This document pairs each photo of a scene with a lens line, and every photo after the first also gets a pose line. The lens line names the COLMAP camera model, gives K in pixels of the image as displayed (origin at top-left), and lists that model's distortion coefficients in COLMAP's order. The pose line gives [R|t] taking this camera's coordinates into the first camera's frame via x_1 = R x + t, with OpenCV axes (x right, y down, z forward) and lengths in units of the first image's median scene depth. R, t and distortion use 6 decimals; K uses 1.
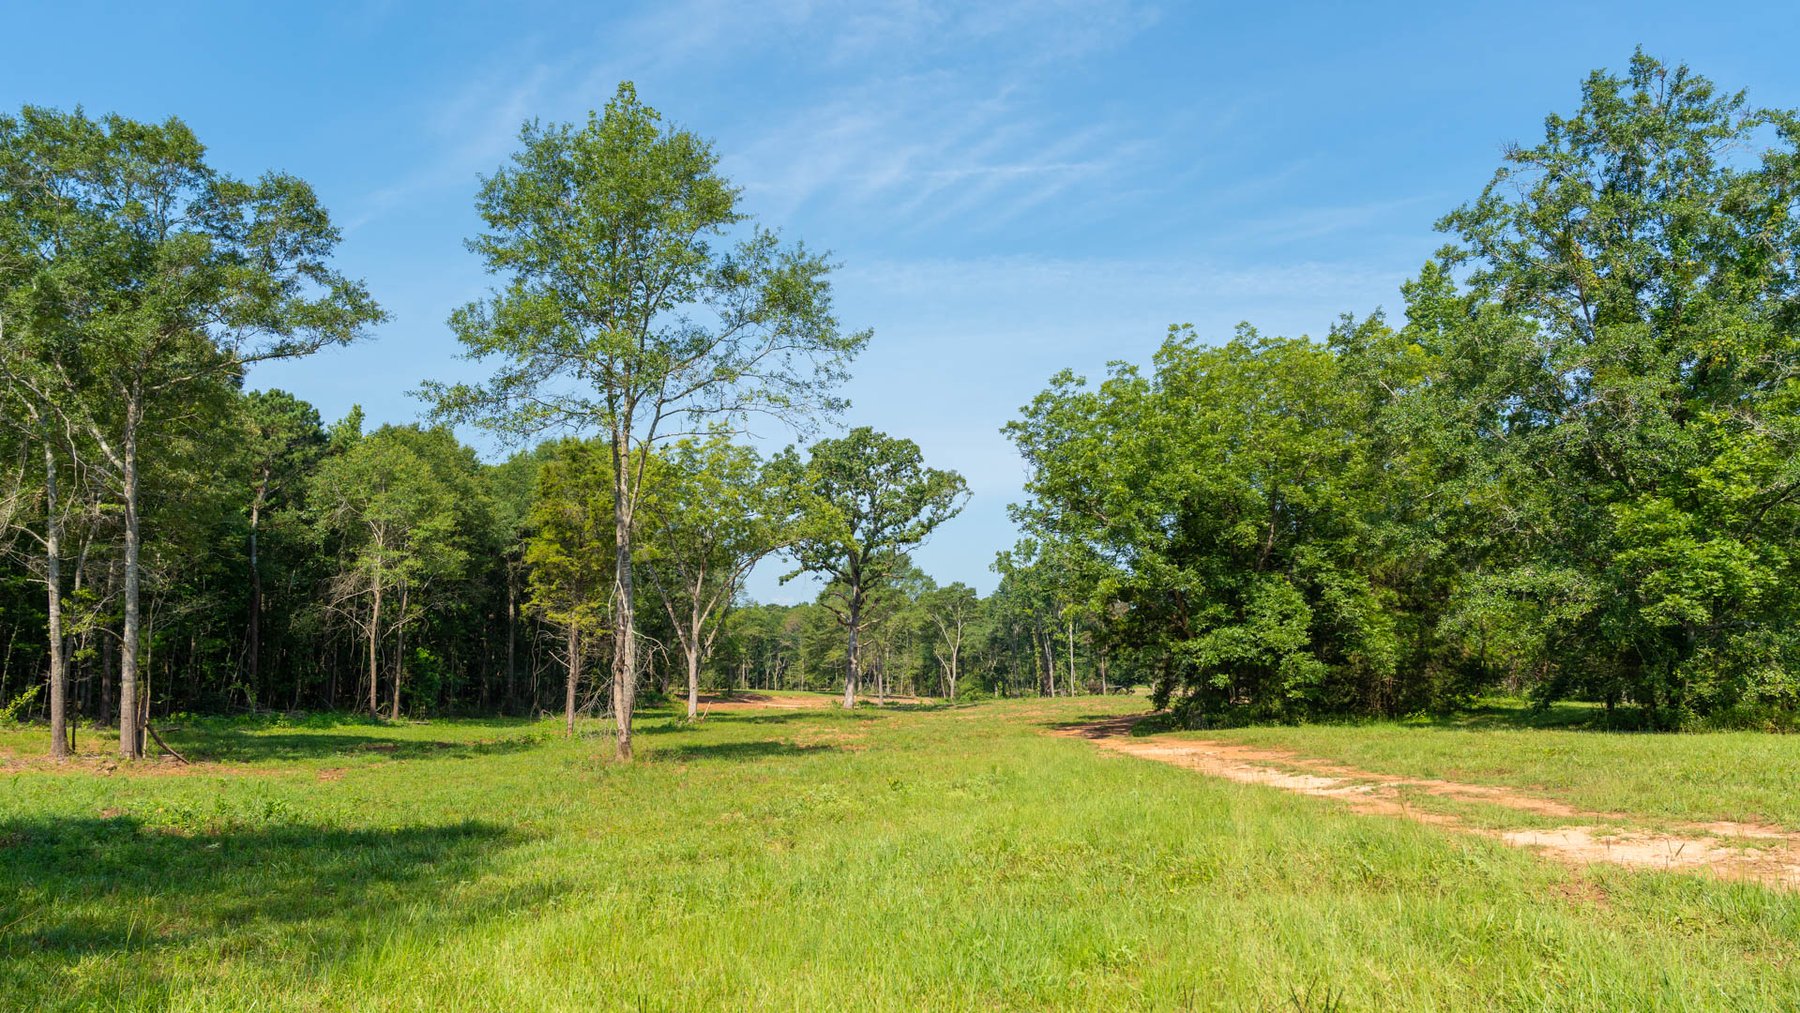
lens RADIAL K [[1256.7, 0, 900.0], [0, 1256.7, 506.5], [0, 0, 1]] dist [-0.006333, -0.006363]
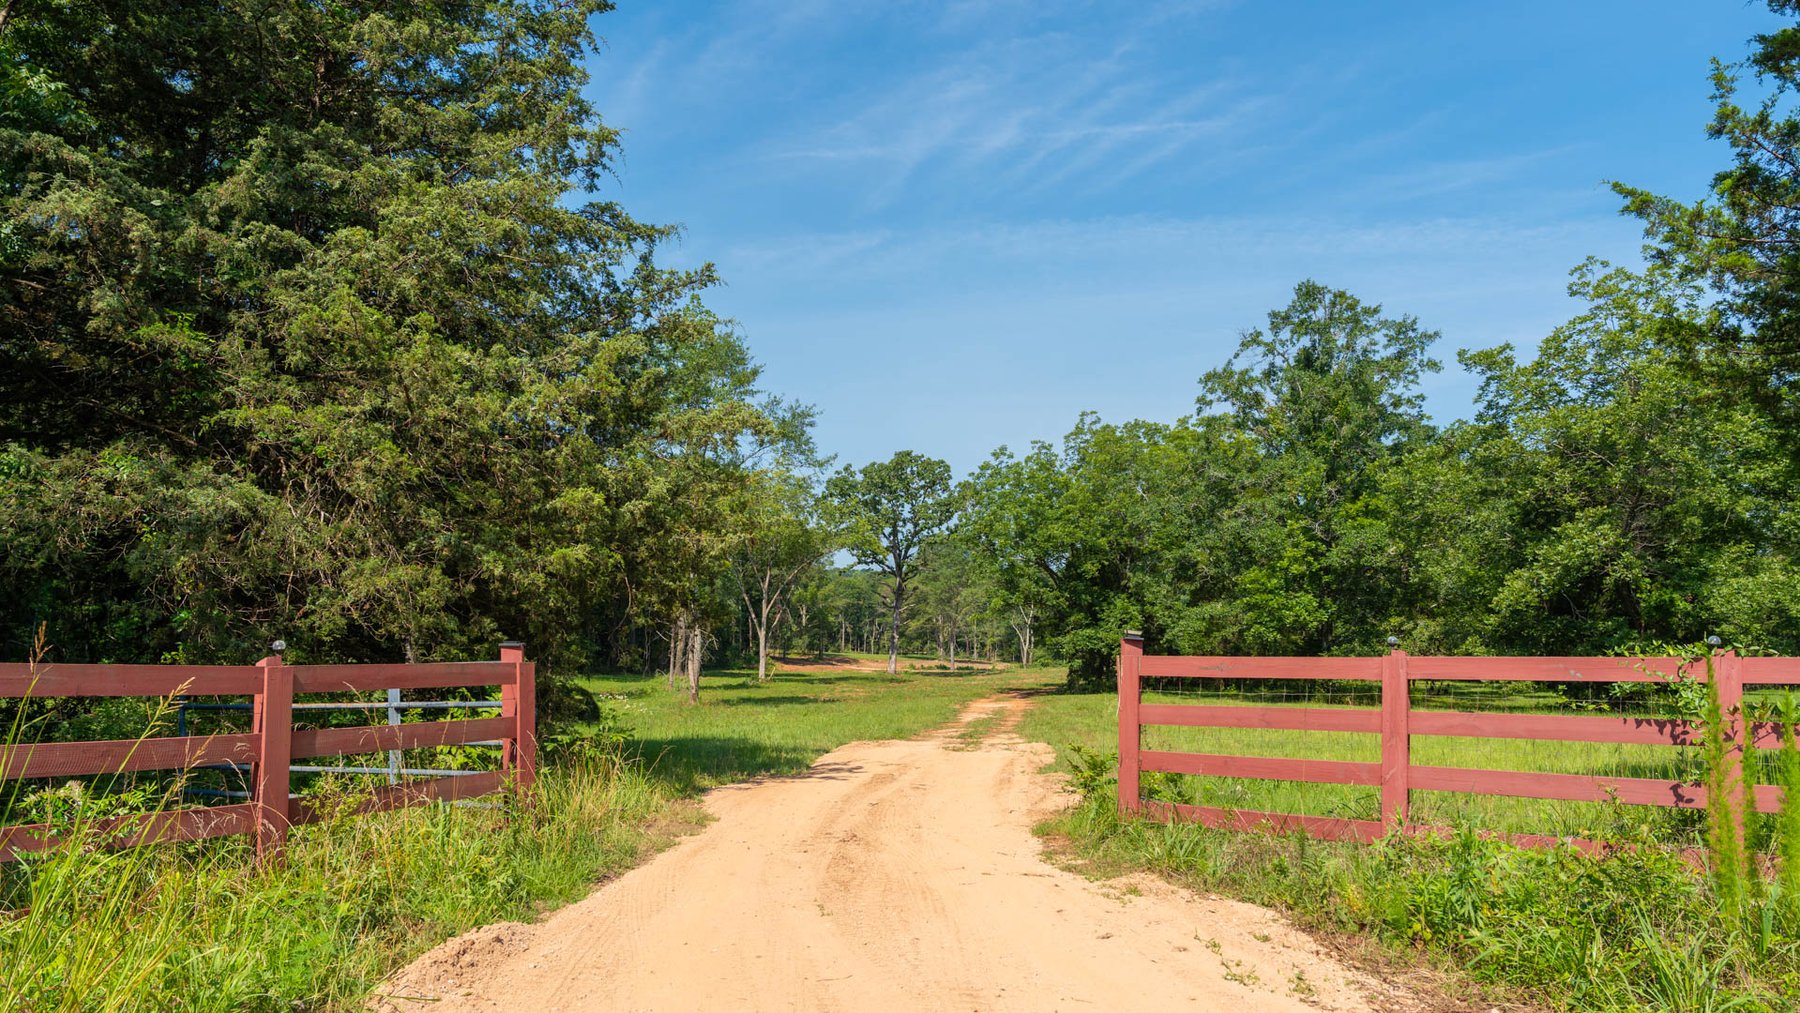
lens RADIAL K [[1427.3, 0, 900.0], [0, 1427.3, 506.5], [0, 0, 1]] dist [-0.003427, -0.000325]
pose [[0.993009, 0.007705, -0.117786, 0.137048], [-0.002129, 0.998874, 0.047394, -0.076859], [0.118018, -0.046812, 0.991907, -0.425101]]
